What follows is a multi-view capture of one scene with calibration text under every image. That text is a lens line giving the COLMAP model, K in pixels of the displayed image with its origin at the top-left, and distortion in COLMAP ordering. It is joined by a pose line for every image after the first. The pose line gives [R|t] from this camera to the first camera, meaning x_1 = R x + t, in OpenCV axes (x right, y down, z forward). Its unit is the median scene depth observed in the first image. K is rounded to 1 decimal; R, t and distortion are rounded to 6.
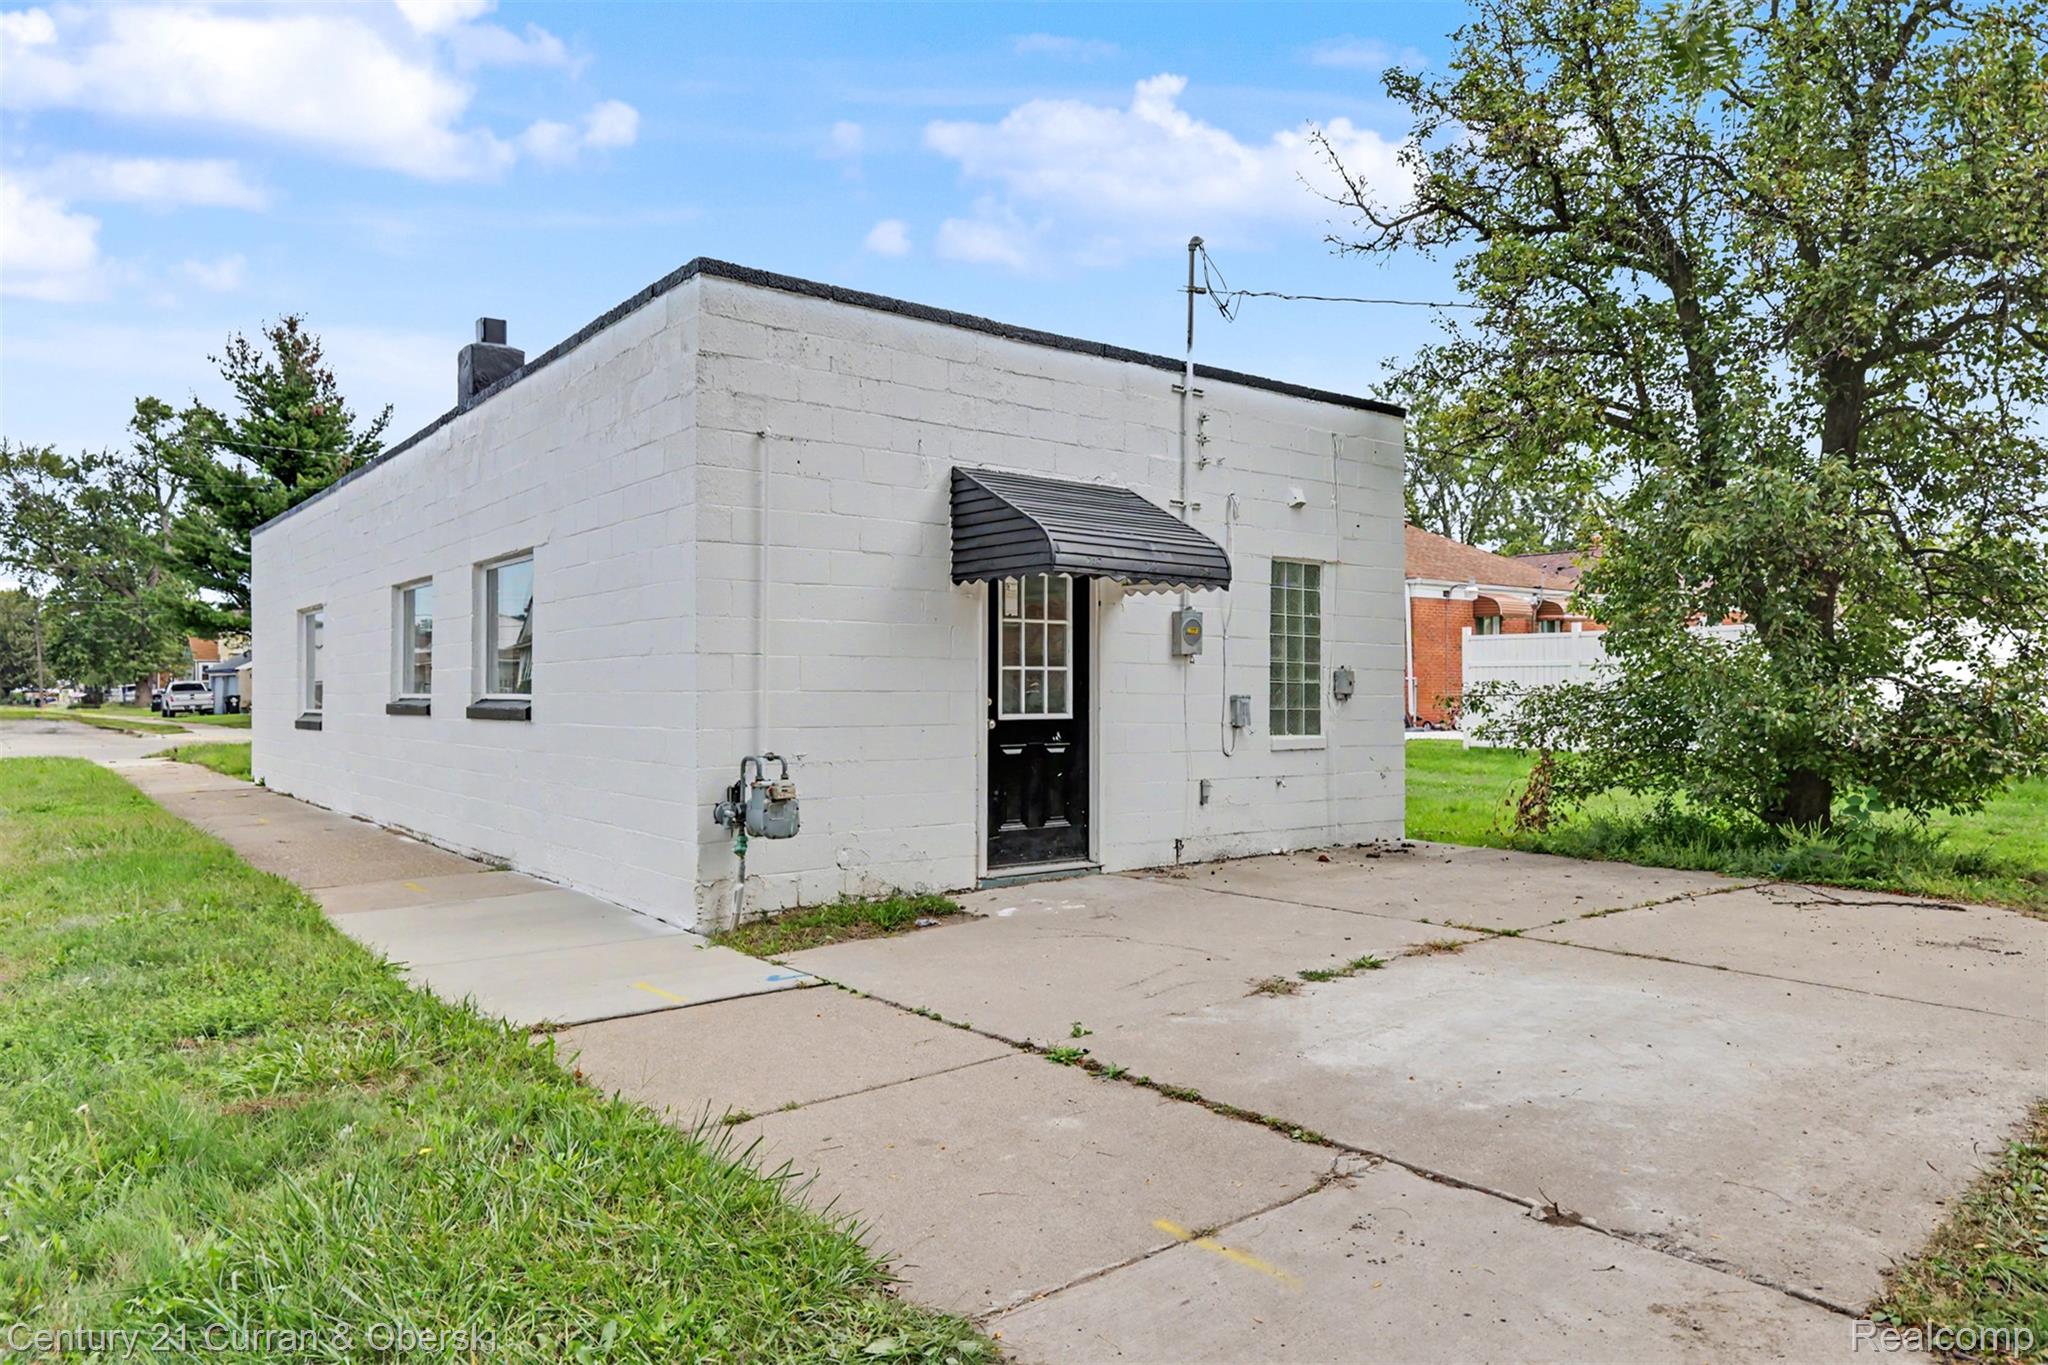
lens RADIAL K [[1343.1, 0, 1018.8], [0, 1343.1, 673.3], [0, 0, 1]] dist [-0.006890, 0.002284]
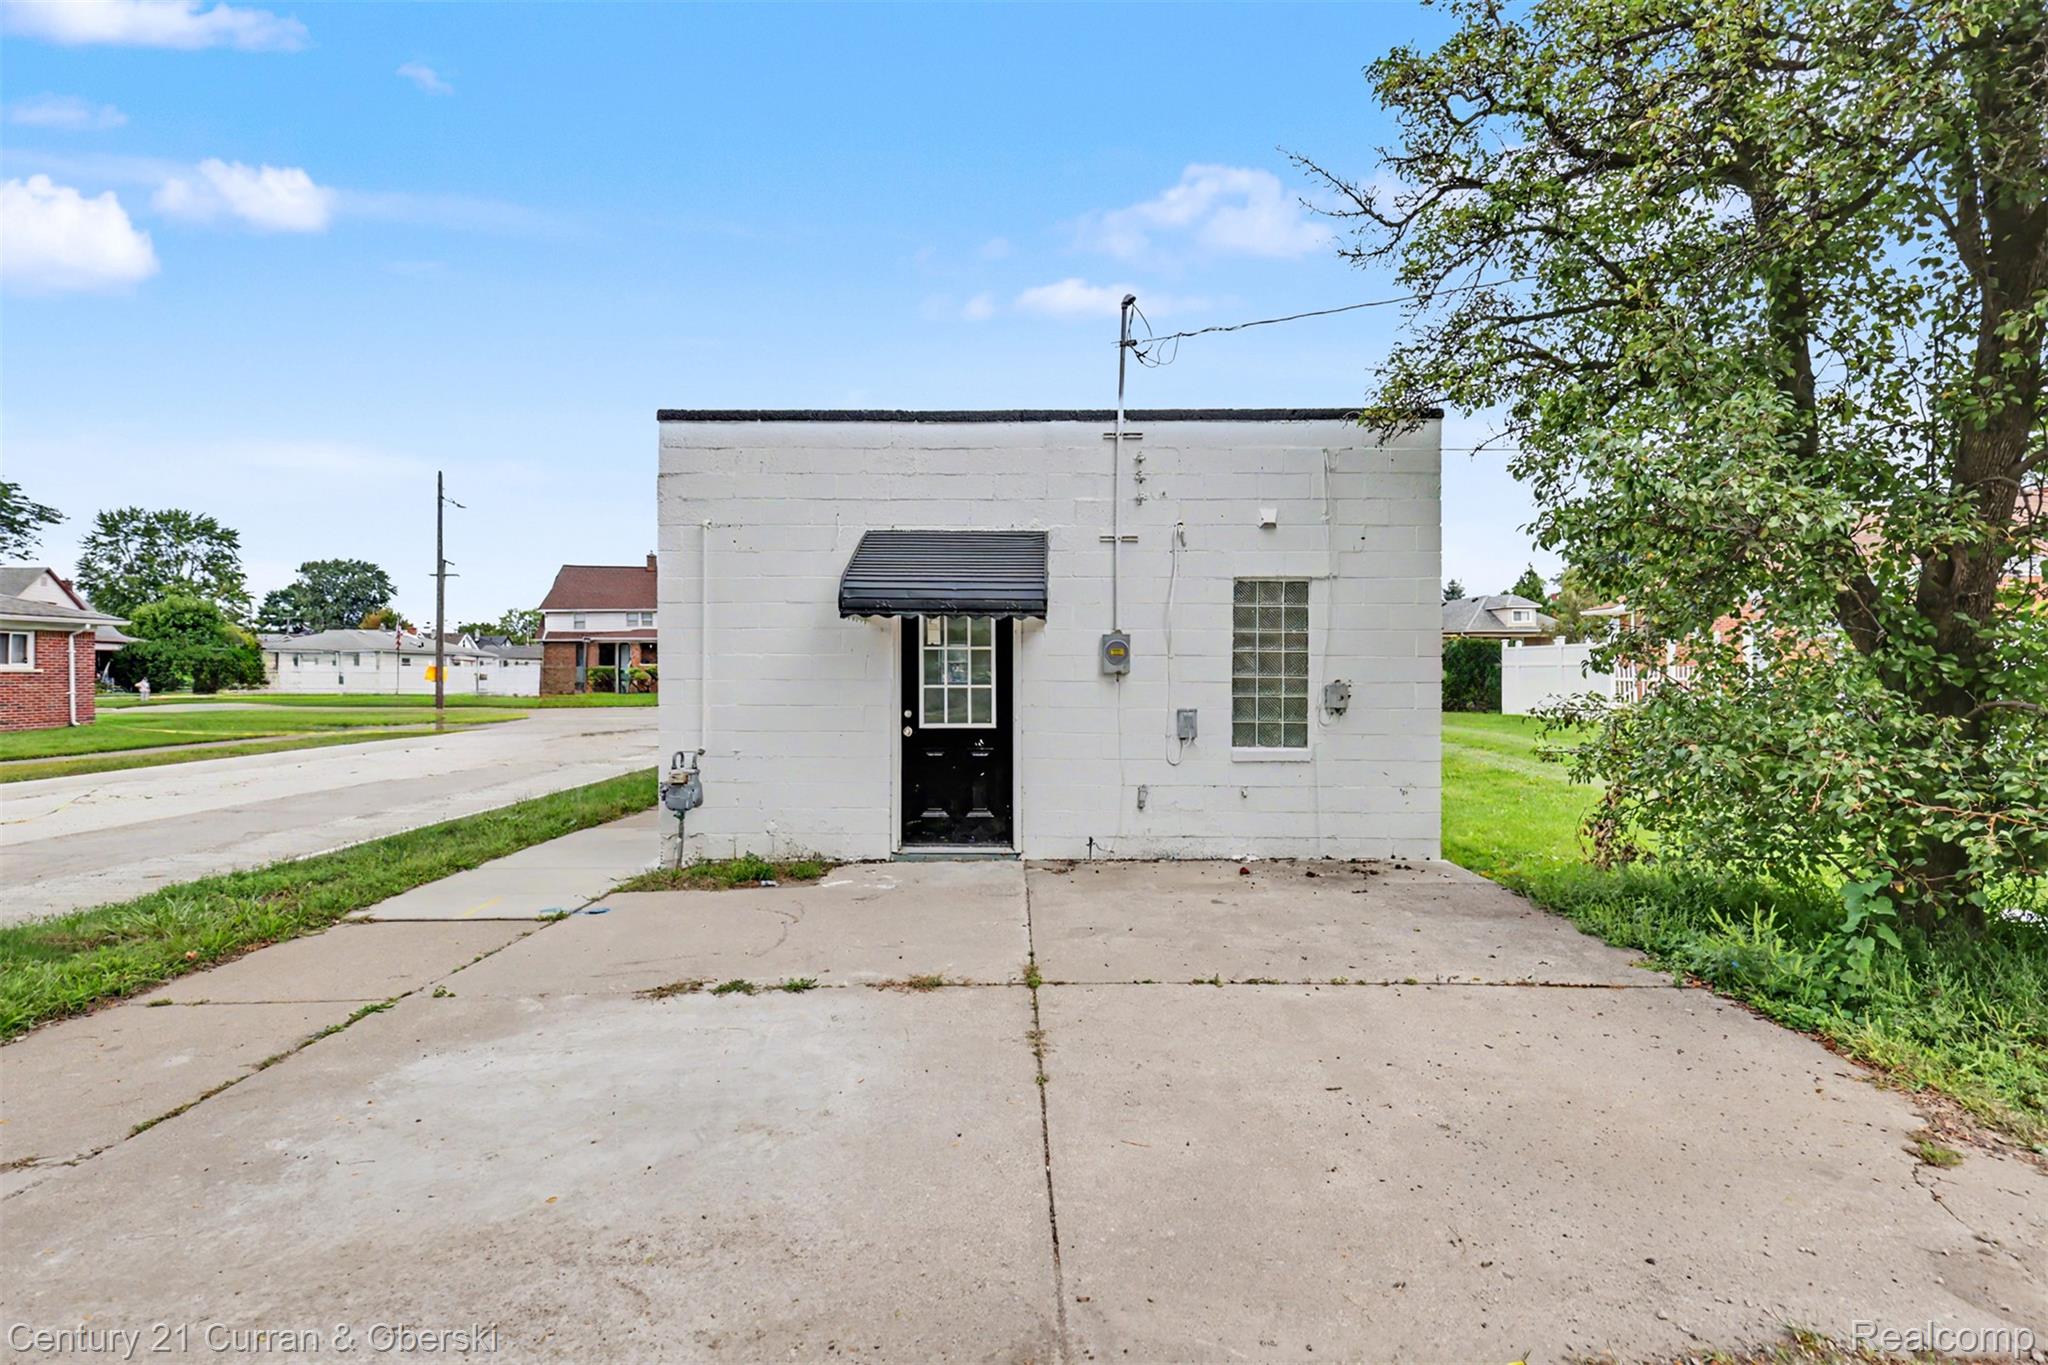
lens RADIAL K [[935.6, 0, 1021.3], [0, 935.6, 673.7], [0, 0, 1]] dist [0.002293, 0.000167]
pose [[0.782217, 0.001996, -0.623002, 0.590994], [0.009341, 0.999845, 0.014931, -0.027620], [0.622936, -0.017499, 0.782077, 0.366819]]
